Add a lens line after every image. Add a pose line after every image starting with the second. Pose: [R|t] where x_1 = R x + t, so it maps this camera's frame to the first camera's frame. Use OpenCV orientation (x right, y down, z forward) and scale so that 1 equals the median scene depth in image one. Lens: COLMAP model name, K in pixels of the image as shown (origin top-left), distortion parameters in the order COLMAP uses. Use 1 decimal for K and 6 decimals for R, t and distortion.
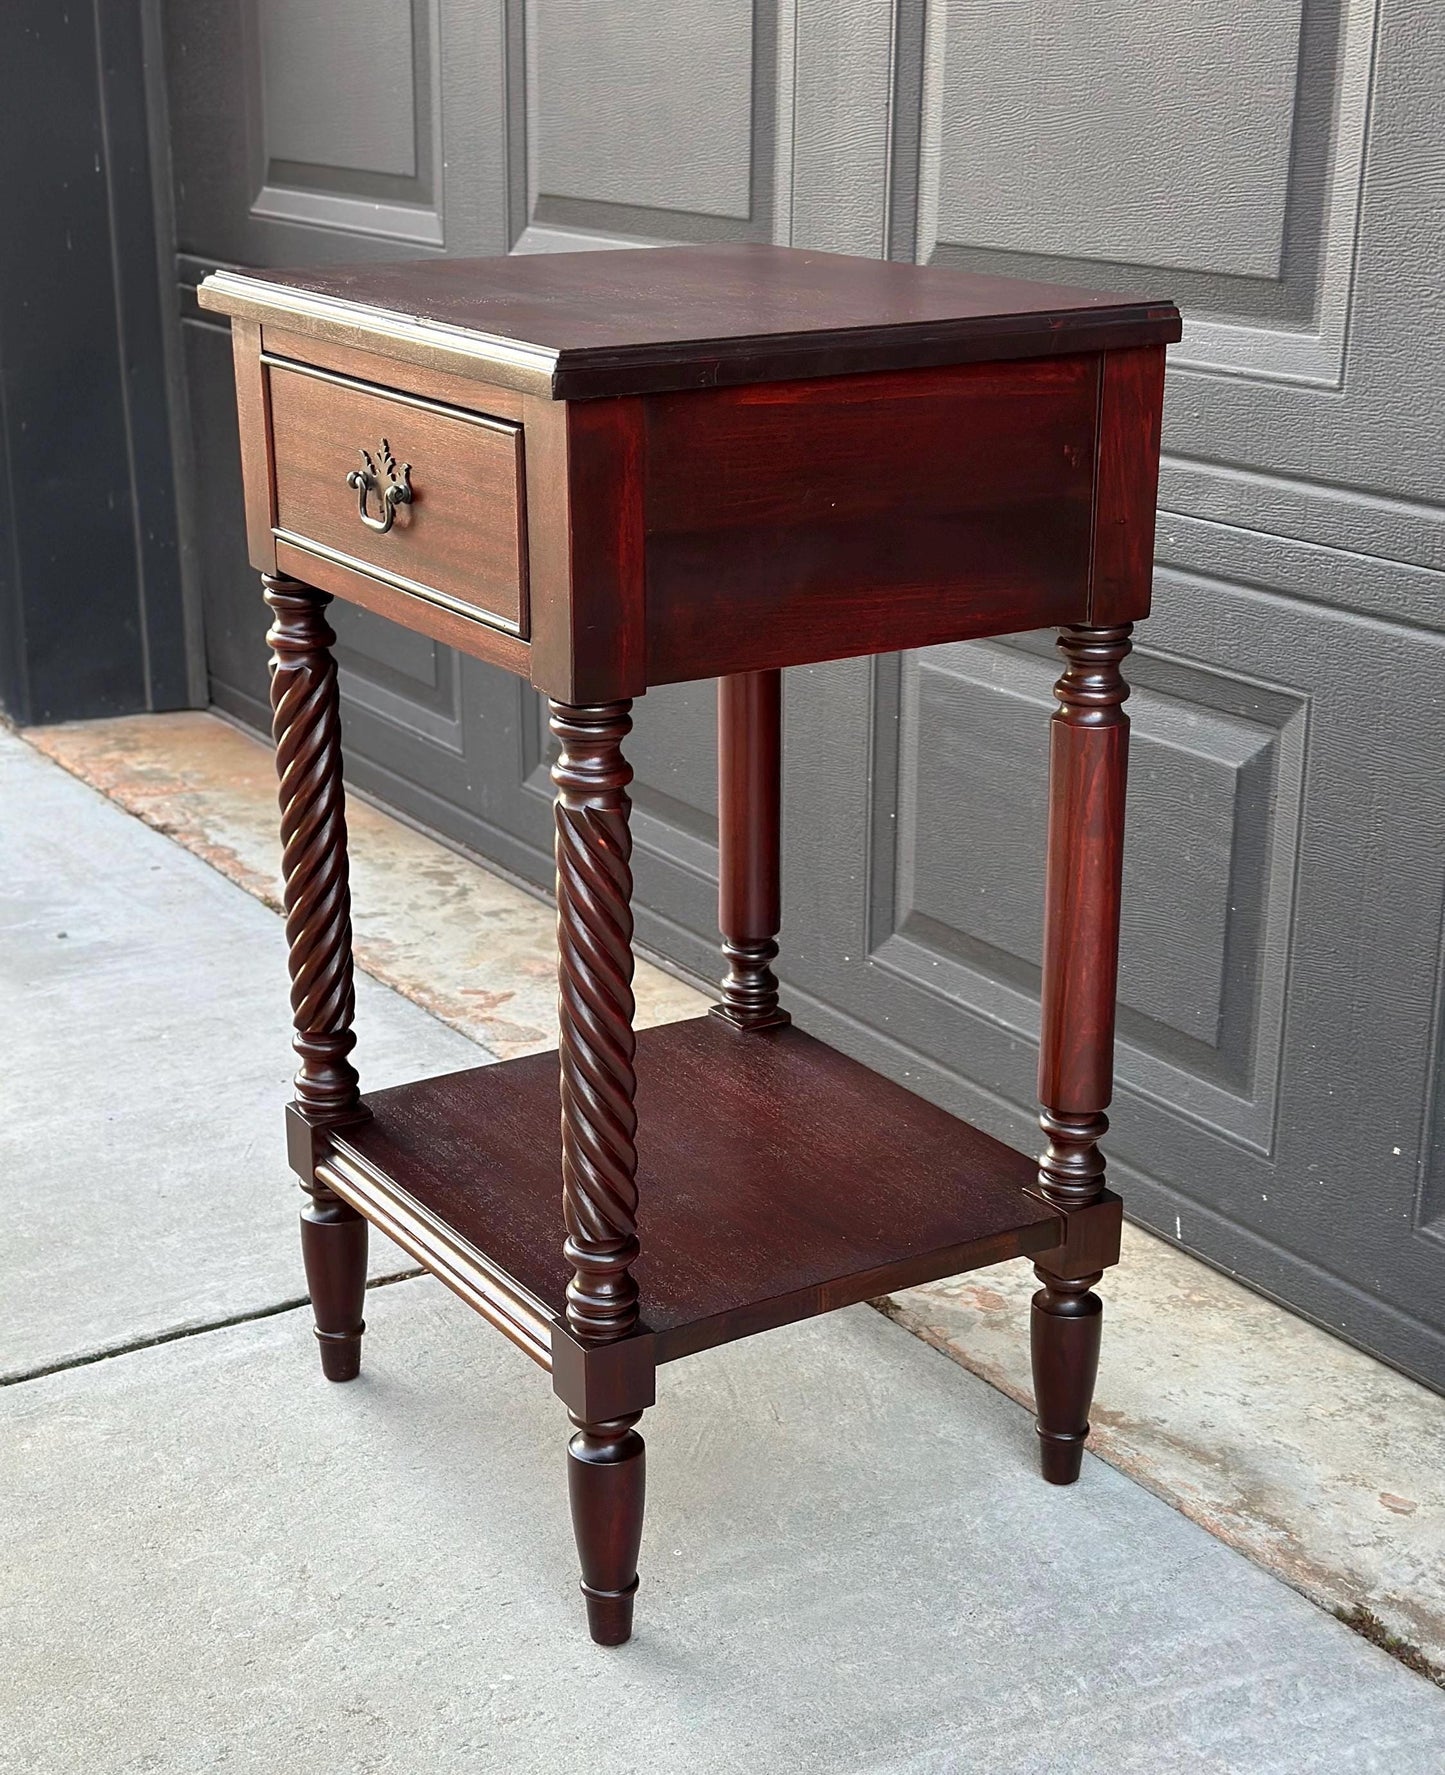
lens RADIAL K [[2683.2, 0, 707.7], [0, 2683.2, 932.8], [0, 0, 1]] dist [0.099976, 0.000000]
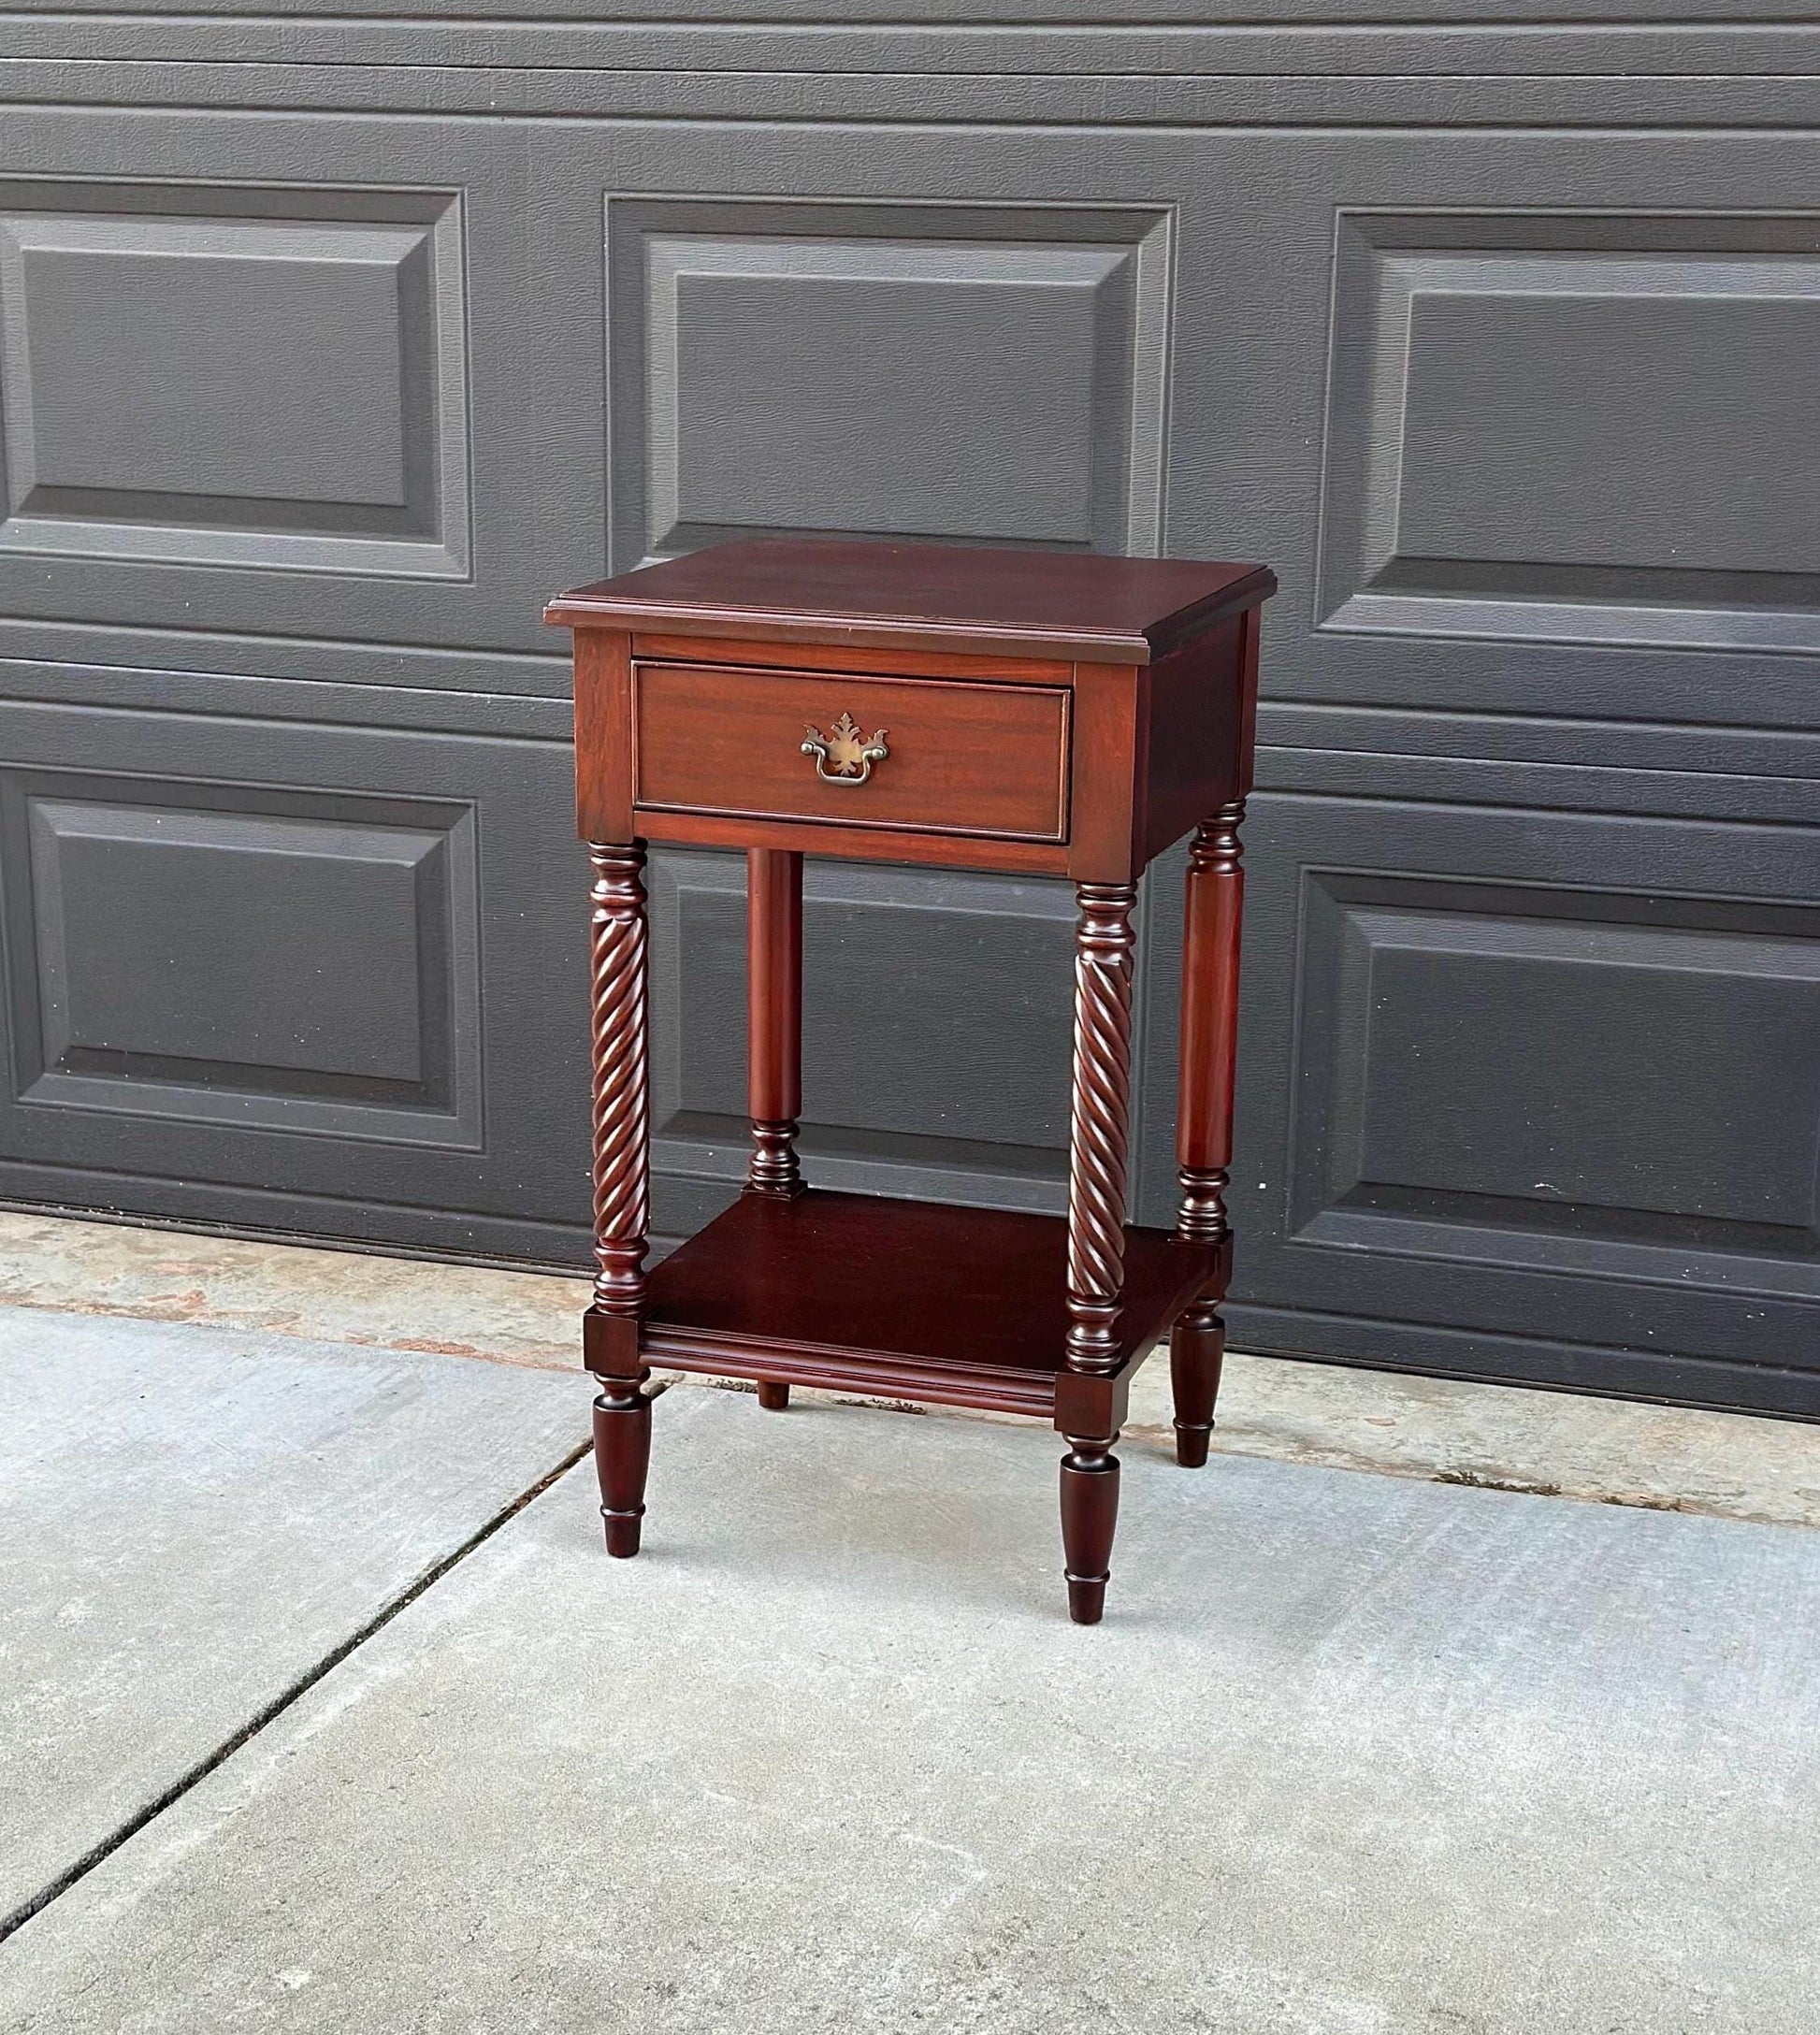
lens RADIAL K [[3514.4, 0, 905.7], [0, 3514.4, 1116.0], [0, 0, 1]] dist [0.134740, 0.000000]
pose [[0.766350, -0.163145, 0.621362, -0.968678], [0.195505, 0.980567, 0.016334, -0.015190], [-0.611952, 0.108961, 0.783353, -0.248746]]
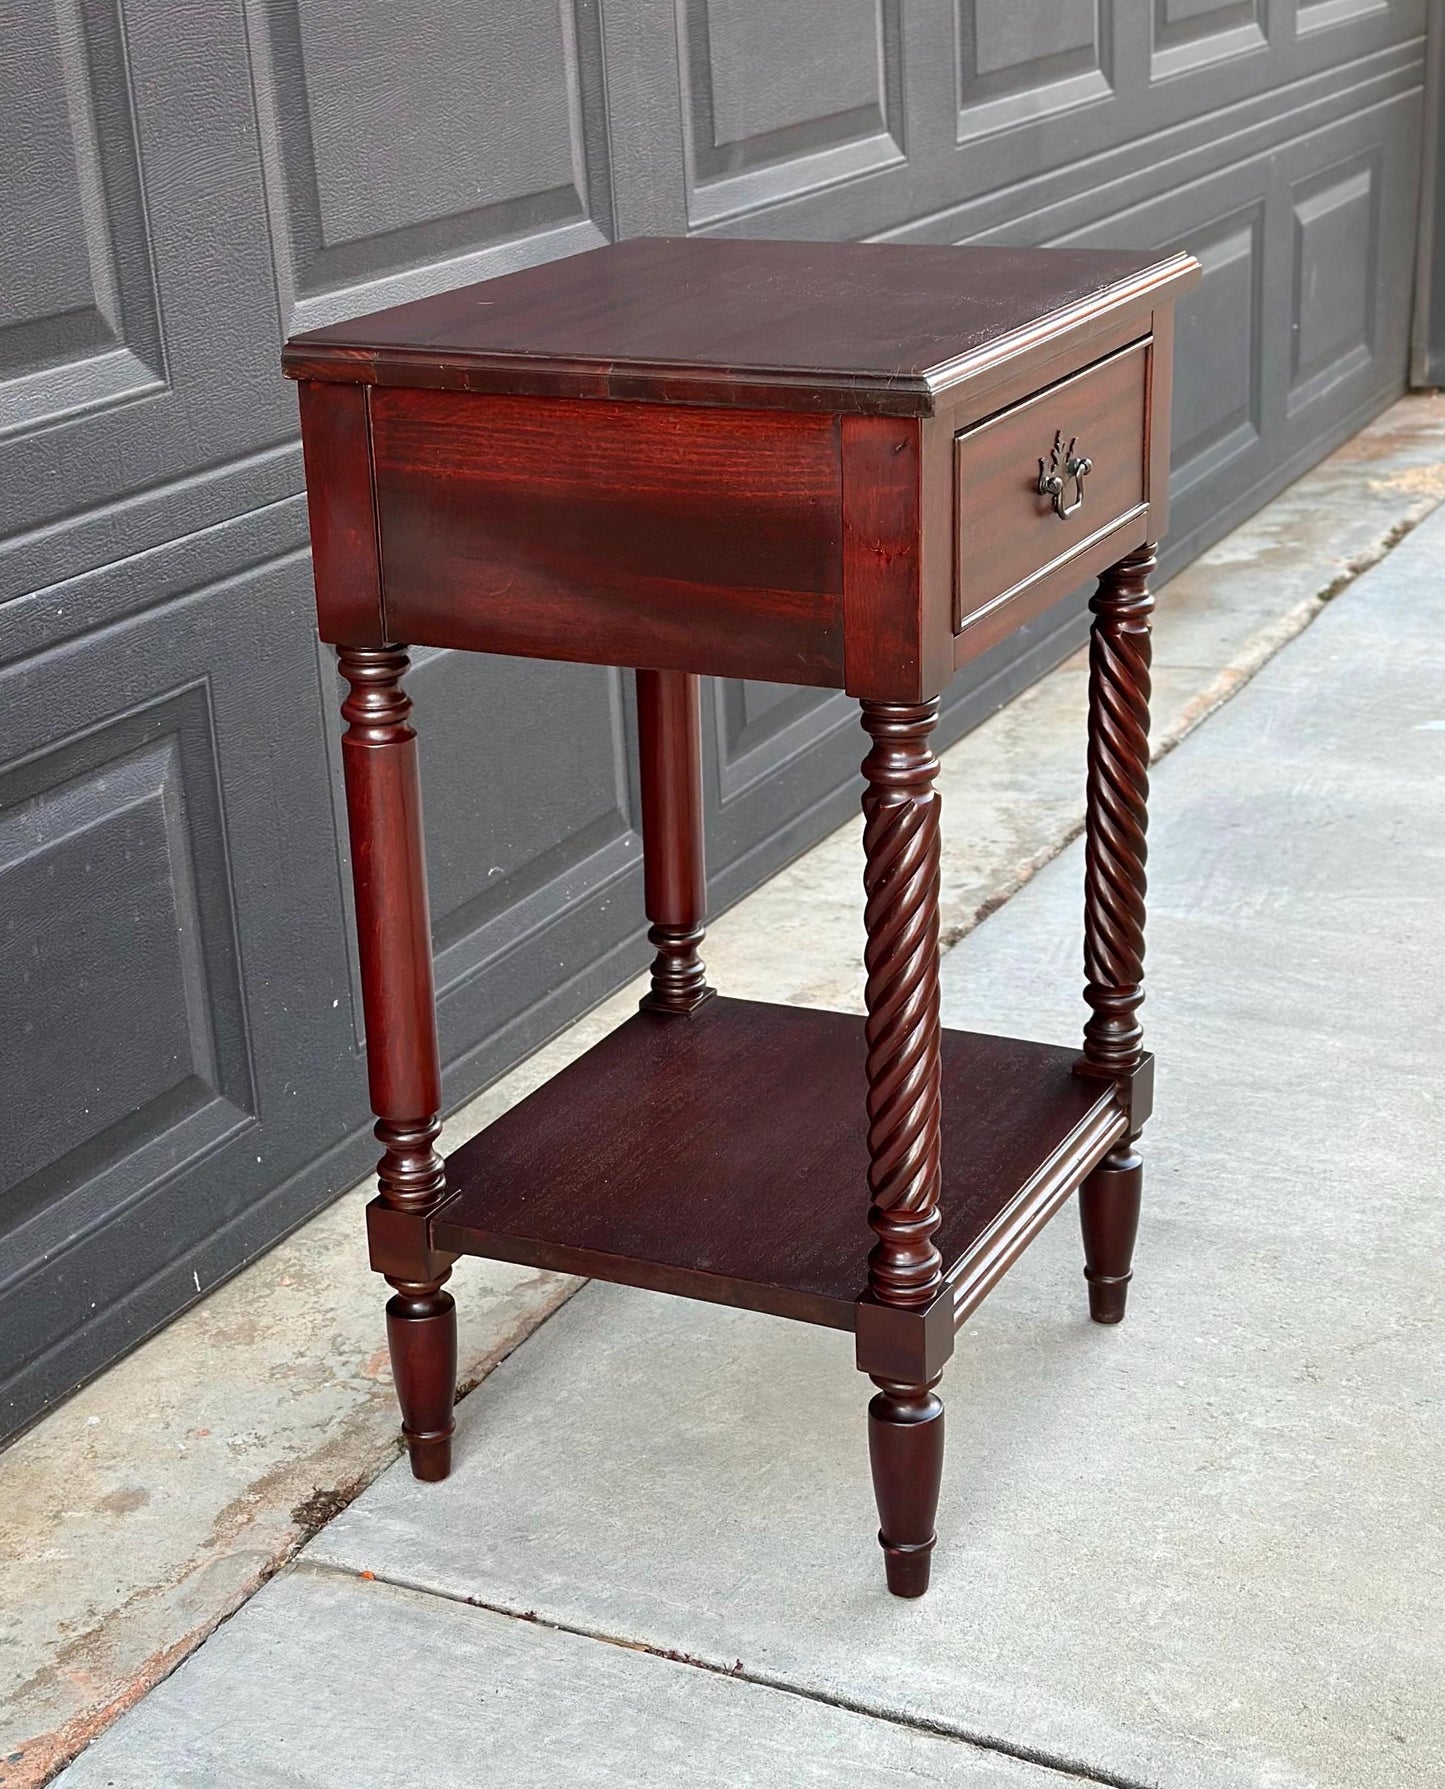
lens RADIAL K [[2983.4, 0, 728.0], [0, 2983.4, 924.6], [0, 0, 1]] dist [0.133388, 0.000000]
pose [[-0.532685, -0.275558, 0.800196, -0.863345], [0.312537, 0.814623, 0.488580, -0.529055], [-0.786490, 0.510350, -0.347815, 1.334442]]
